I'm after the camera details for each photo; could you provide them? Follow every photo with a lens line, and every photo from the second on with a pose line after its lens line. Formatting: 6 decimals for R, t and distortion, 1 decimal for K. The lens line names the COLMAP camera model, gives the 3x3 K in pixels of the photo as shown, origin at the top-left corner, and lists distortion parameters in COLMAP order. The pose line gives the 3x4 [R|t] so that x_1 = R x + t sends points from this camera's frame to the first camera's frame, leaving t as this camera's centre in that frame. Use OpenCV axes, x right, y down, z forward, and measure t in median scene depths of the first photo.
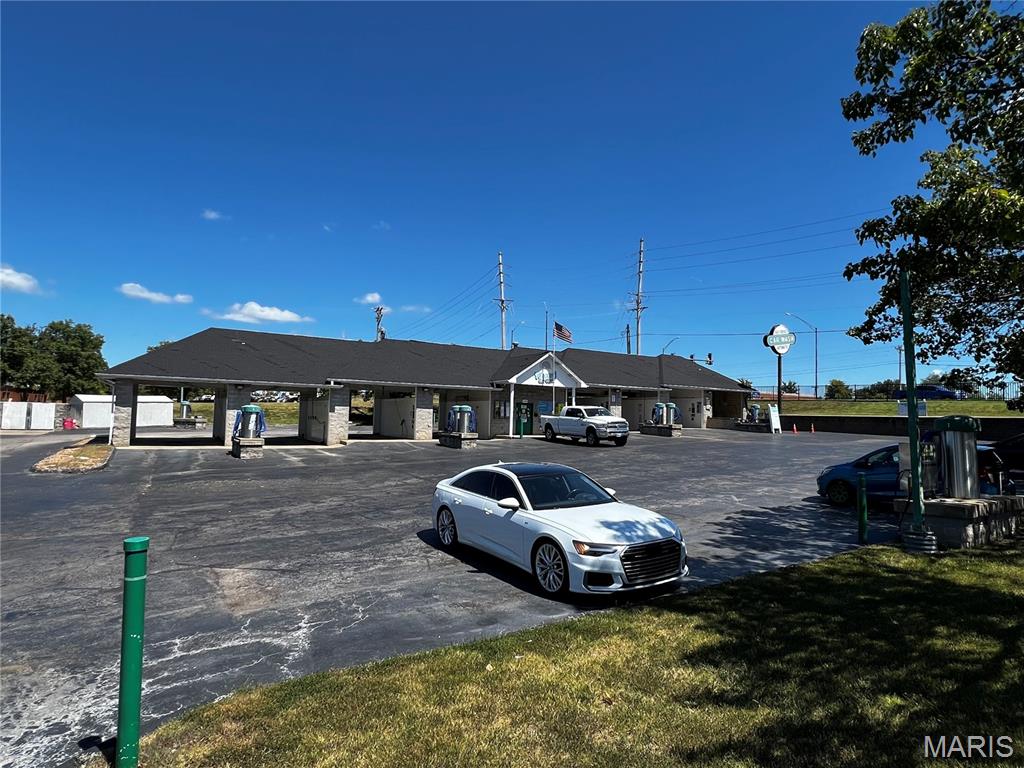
lens RADIAL K [[570.1, 0, 514.3], [0, 570.1, 380.6], [0, 0, 1]] dist [-0.000868, -0.000215]
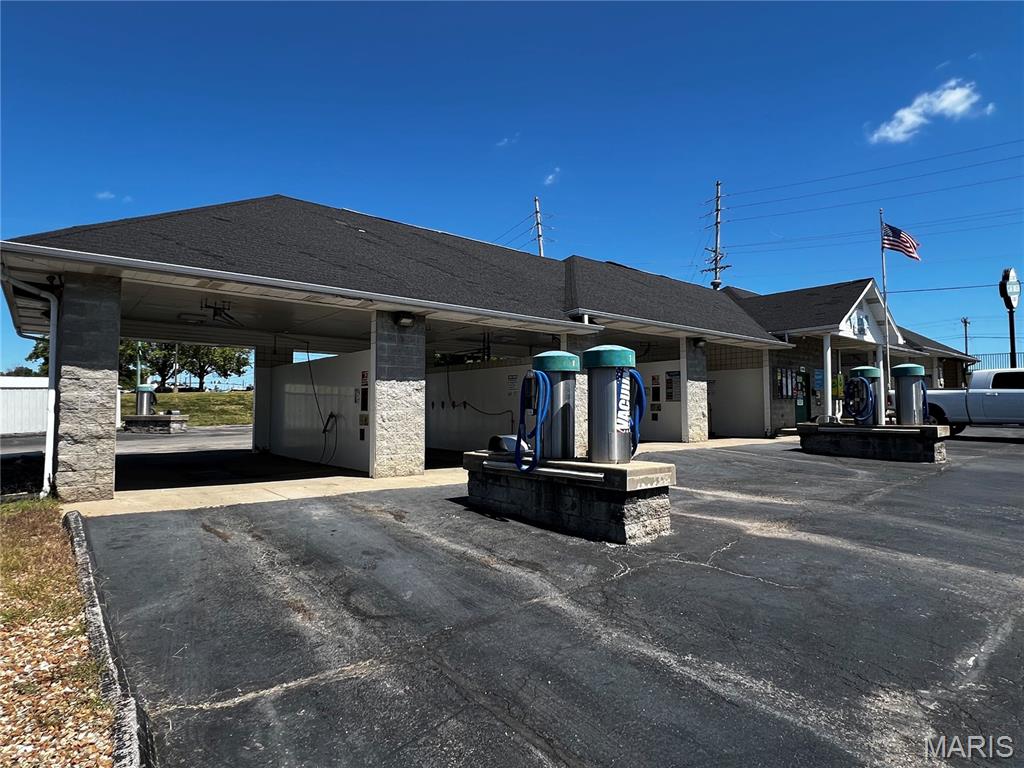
lens RADIAL K [[570.1, 0, 509.5], [0, 570.1, 381.3], [0, 0, 1]] dist [-0.000868, -0.000215]
pose [[0.991785, -0.016288, 0.126875, -0.289740], [0.014749, 0.999806, 0.013062, 0.030154], [-0.127063, -0.011083, 0.991833, 0.385849]]
